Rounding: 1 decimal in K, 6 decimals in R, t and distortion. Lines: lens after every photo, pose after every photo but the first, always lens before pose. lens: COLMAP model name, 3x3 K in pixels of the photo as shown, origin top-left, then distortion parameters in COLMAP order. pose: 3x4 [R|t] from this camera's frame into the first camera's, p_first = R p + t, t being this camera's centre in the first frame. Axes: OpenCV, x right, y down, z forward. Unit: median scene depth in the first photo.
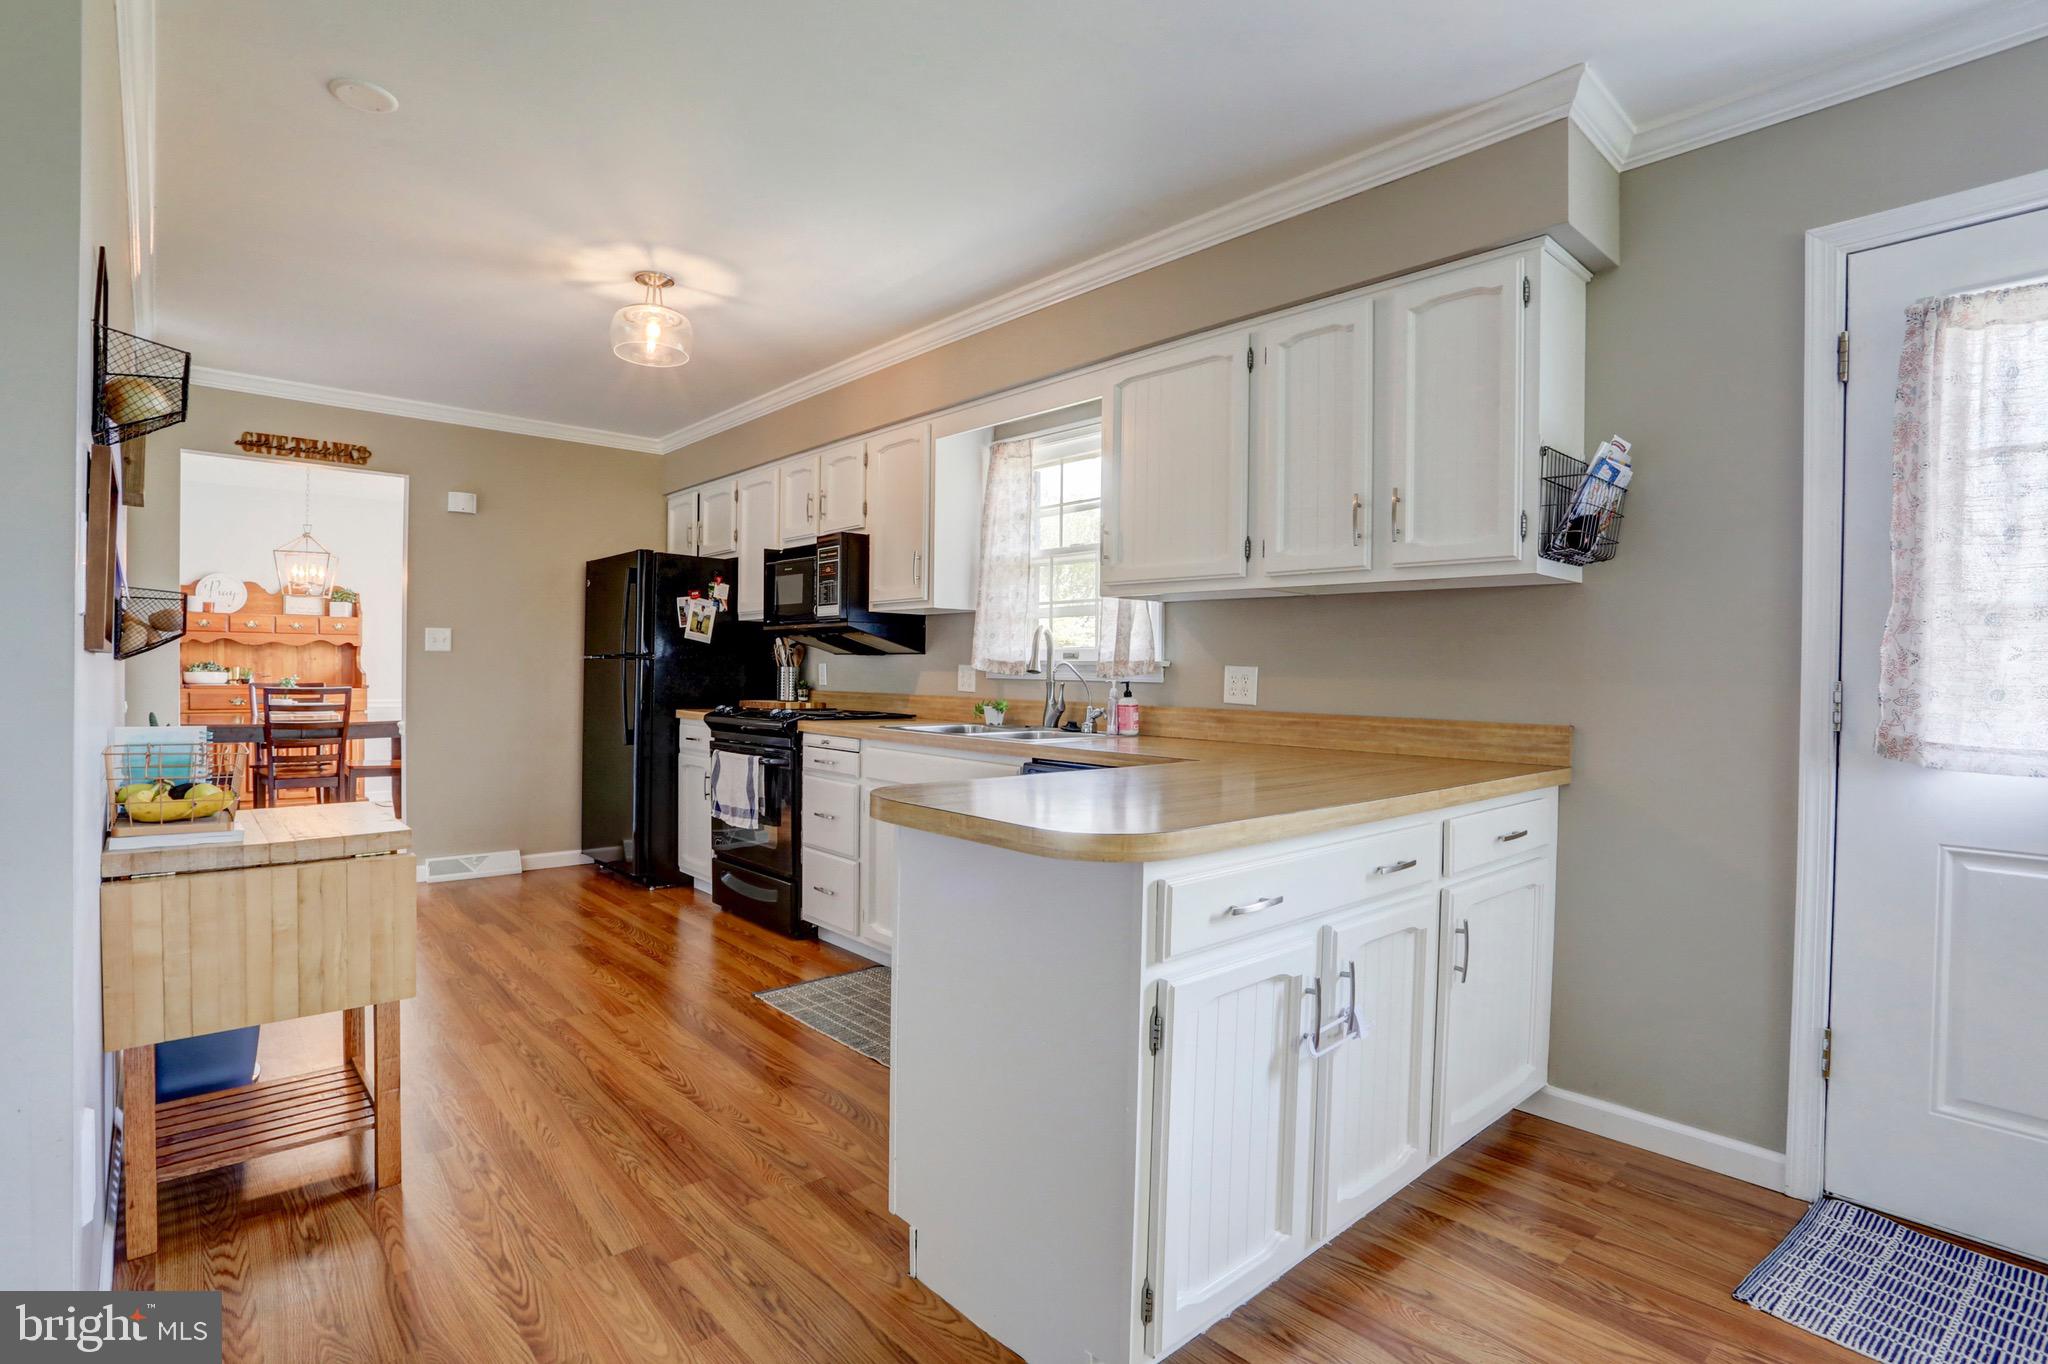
lens RADIAL K [[1009.7, 0, 994.0], [0, 1009.7, 689.6], [0, 0, 1]] dist [-0.075759, 0.029738]
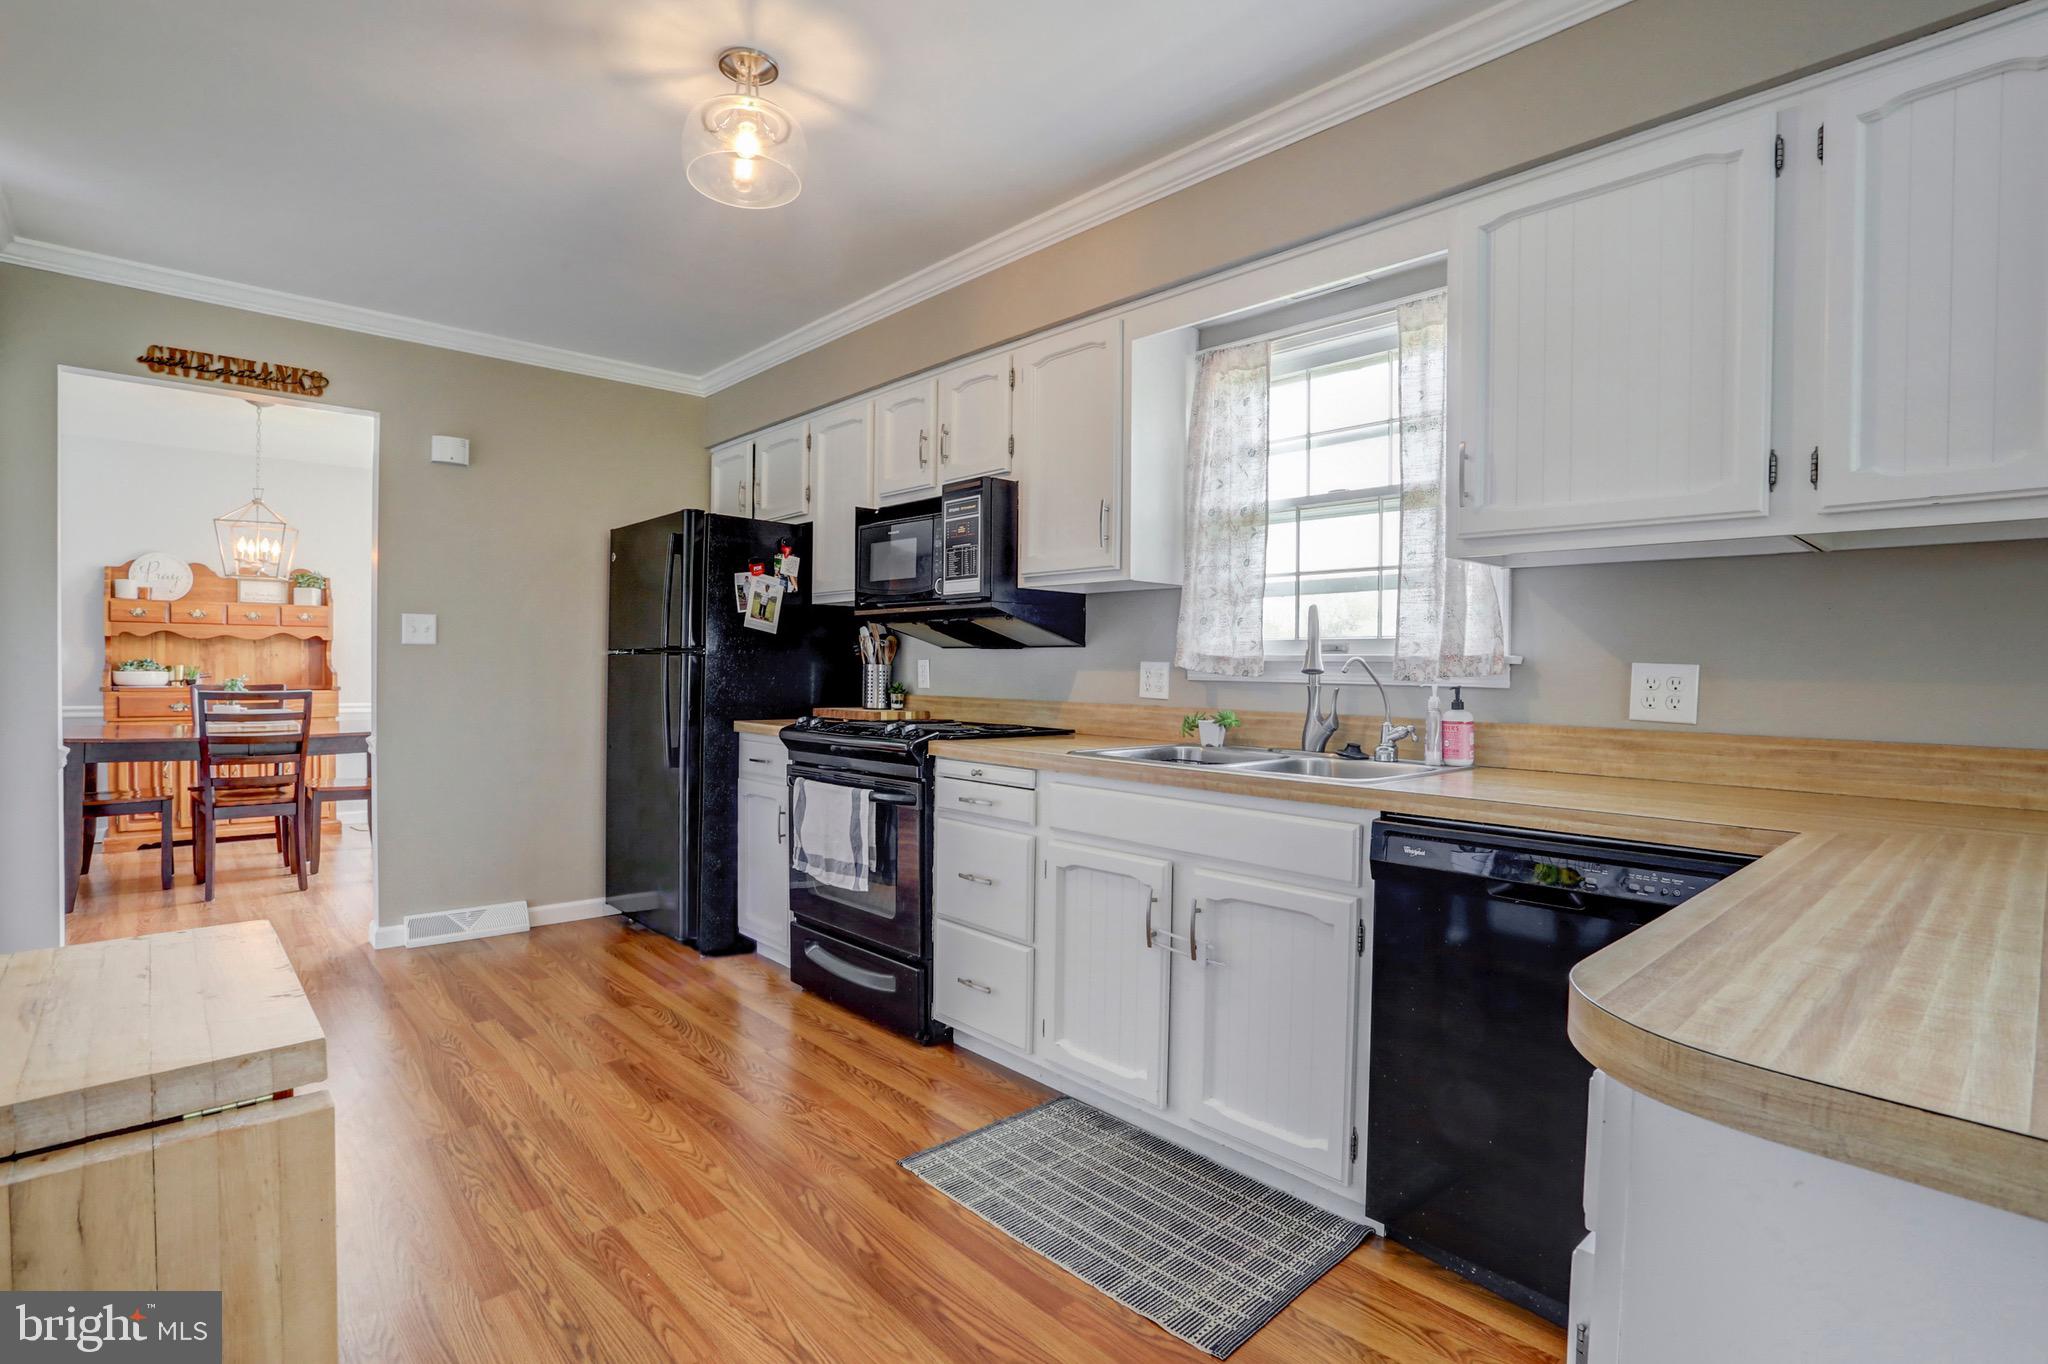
lens RADIAL K [[1009.7, 0, 1000.2], [0, 1009.7, 689.5], [0, 0, 1]] dist [-0.075759, 0.029738]
pose [[0.999938, -0.001422, 0.011078, -0.154816], [0.001389, 0.999994, 0.003054, -0.007277], [-0.011082, -0.003038, 0.999934, 0.295657]]
